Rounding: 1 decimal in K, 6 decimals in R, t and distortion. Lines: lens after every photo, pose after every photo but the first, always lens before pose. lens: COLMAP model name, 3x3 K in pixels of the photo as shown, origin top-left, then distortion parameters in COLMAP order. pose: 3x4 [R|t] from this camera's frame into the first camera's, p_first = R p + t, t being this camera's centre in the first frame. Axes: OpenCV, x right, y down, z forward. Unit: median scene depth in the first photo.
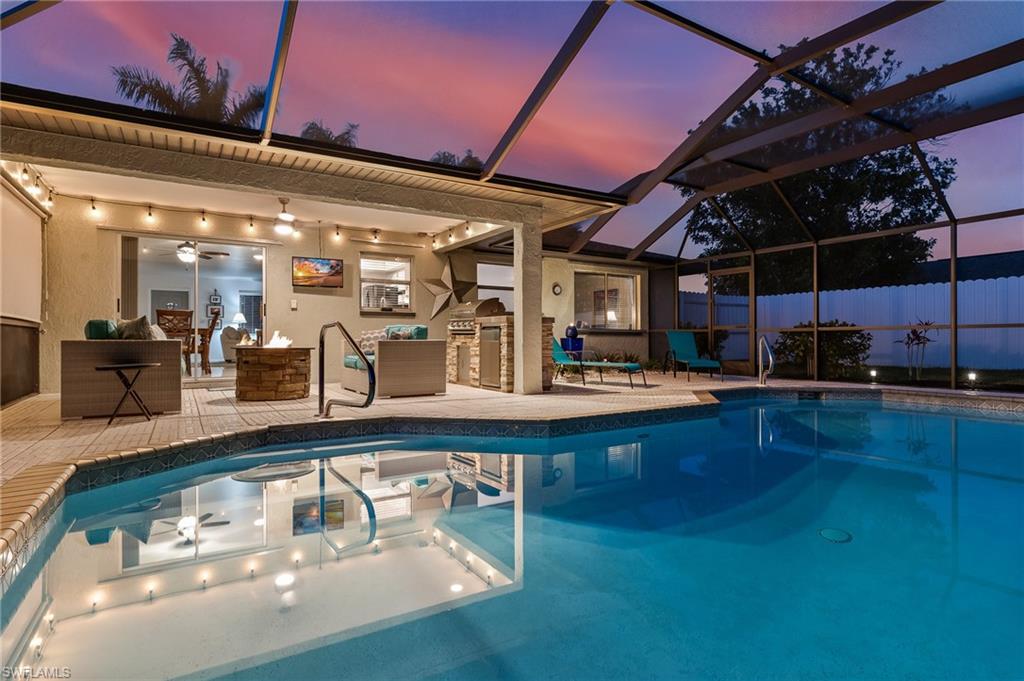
lens RADIAL K [[528.4, 0, 512.0], [0, 528.4, 340.5], [0, 0, 1]] dist [-0.006026, -0.001463]
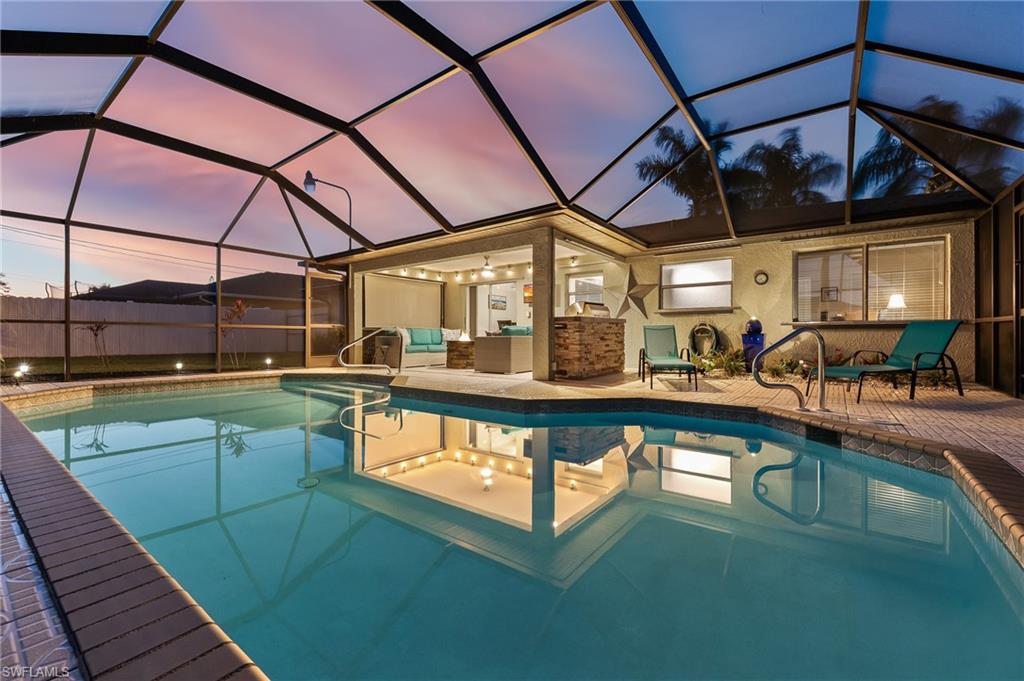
lens RADIAL K [[427.9, 0, 515.1], [0, 427.9, 338.9], [0, 0, 1]] dist [0.000201, 0.000095]
pose [[0.363809, 0.004582, -0.931462, 0.837518], [0.000878, 0.999986, 0.005262, -0.000224], [0.931473, -0.002732, 0.363800, 0.511716]]
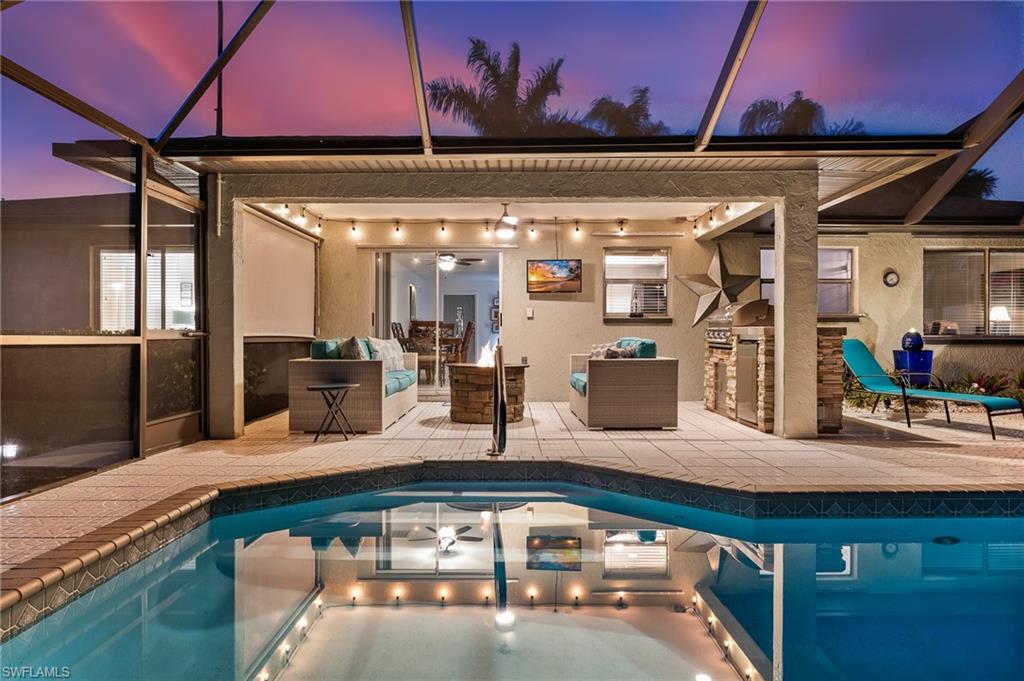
lens RADIAL K [[621.9, 0, 512.0], [0, 621.9, 340.5], [0, 0, 1]] dist [-0.012056, -0.000391]
pose [[0.847795, 0.003718, -0.530311, 0.131964], [-0.000339, 0.999979, 0.006470, -0.029626], [0.530324, -0.005305, 0.847779, 0.086854]]
